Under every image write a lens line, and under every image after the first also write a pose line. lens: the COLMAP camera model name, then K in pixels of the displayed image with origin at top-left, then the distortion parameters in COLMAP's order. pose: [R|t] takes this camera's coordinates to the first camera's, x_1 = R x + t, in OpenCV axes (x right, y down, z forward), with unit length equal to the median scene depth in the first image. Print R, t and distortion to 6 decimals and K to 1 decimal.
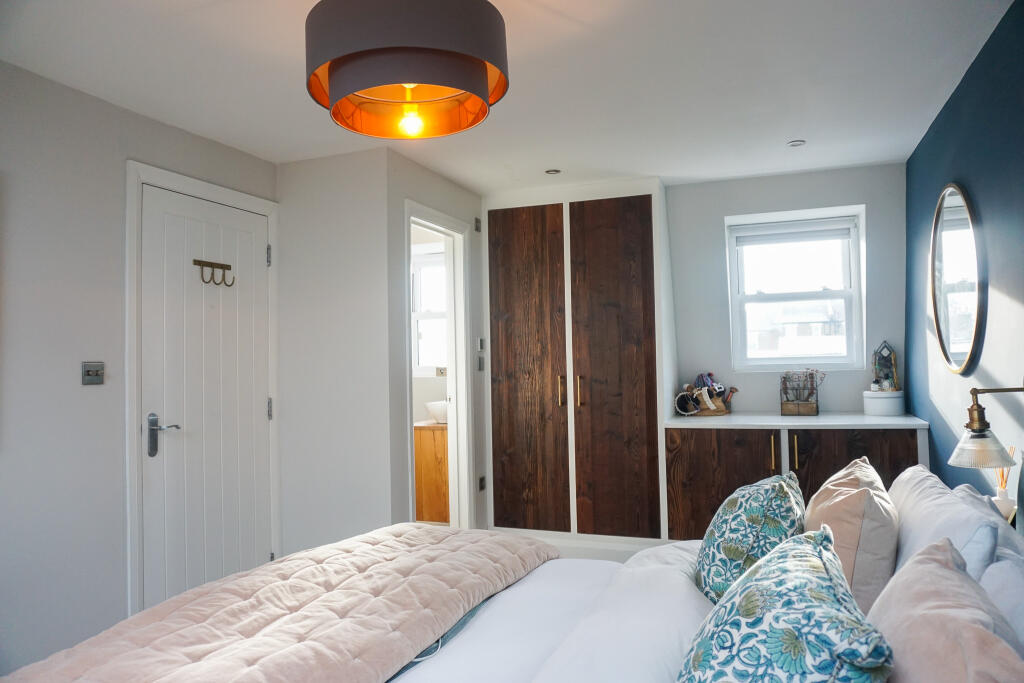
lens RADIAL K [[686.7, 0, 514.7], [0, 686.7, 334.1], [0, 0, 1]] dist [-0.057659, 0.036345]
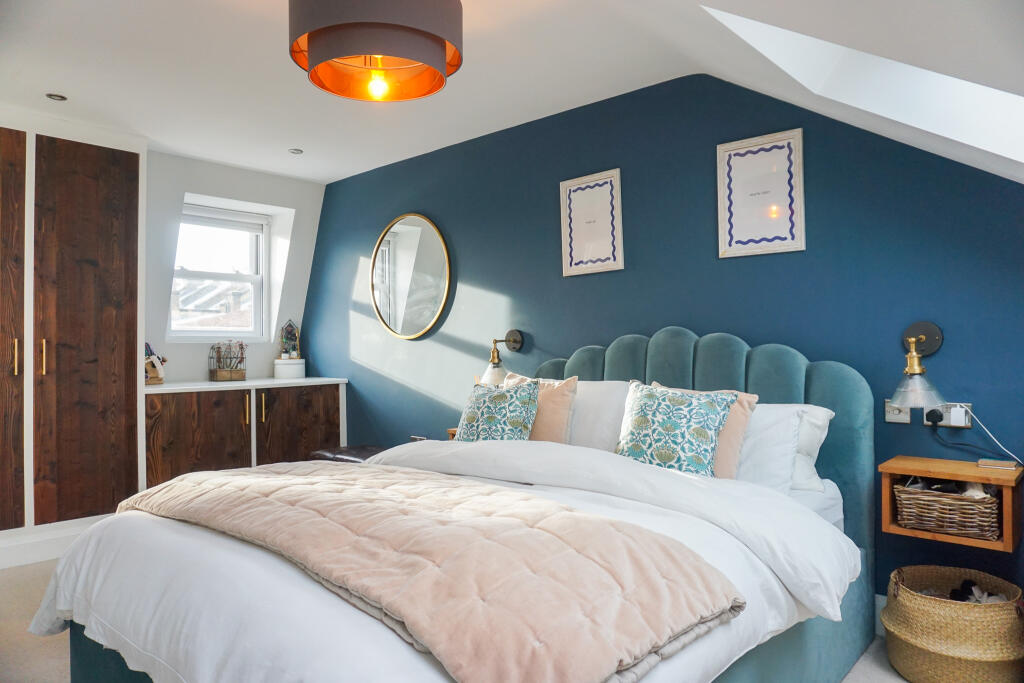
lens RADIAL K [[686.7, 0, 514.7], [0, 686.7, 334.1], [0, 0, 1]] dist [-0.057659, 0.036345]
pose [[0.365546, 0.038551, 0.929994, -0.483543], [-0.036309, 0.998972, -0.027138, 0.056821], [-0.930085, -0.023847, 0.366570, 0.150283]]
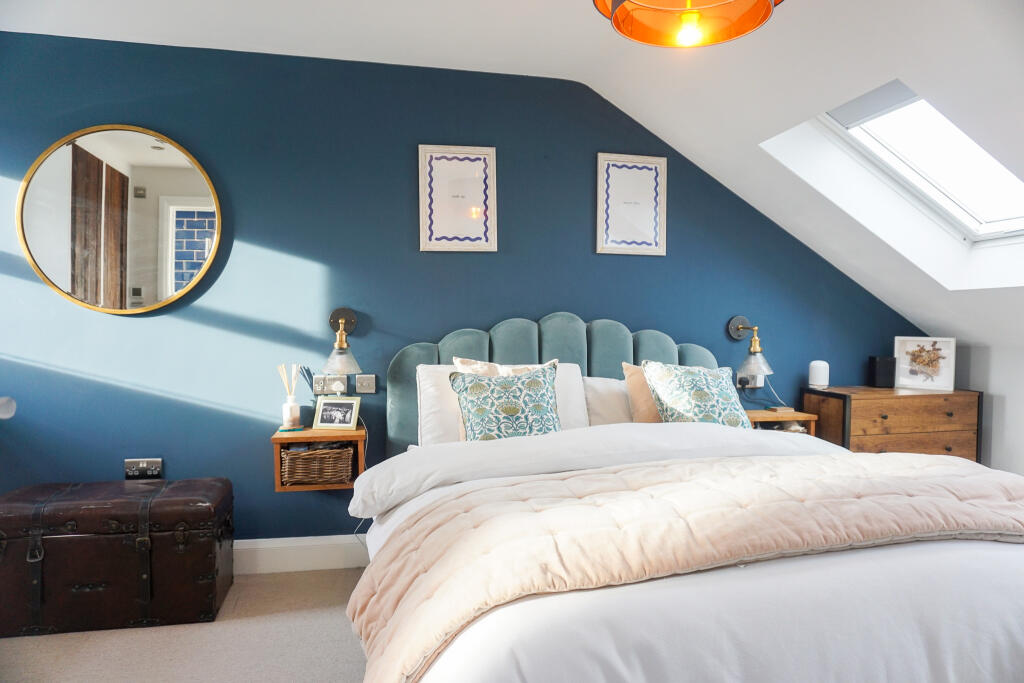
lens RADIAL K [[634.3, 0, 512.0], [0, 634.3, 341.5], [0, 0, 1]] dist [-0.058212, 0.025739]
pose [[-0.542938, 0.028449, 0.839291, -0.318698], [-0.019483, 0.998730, -0.046457, 0.089181], [-0.839547, -0.041575, -0.541694, 0.675089]]
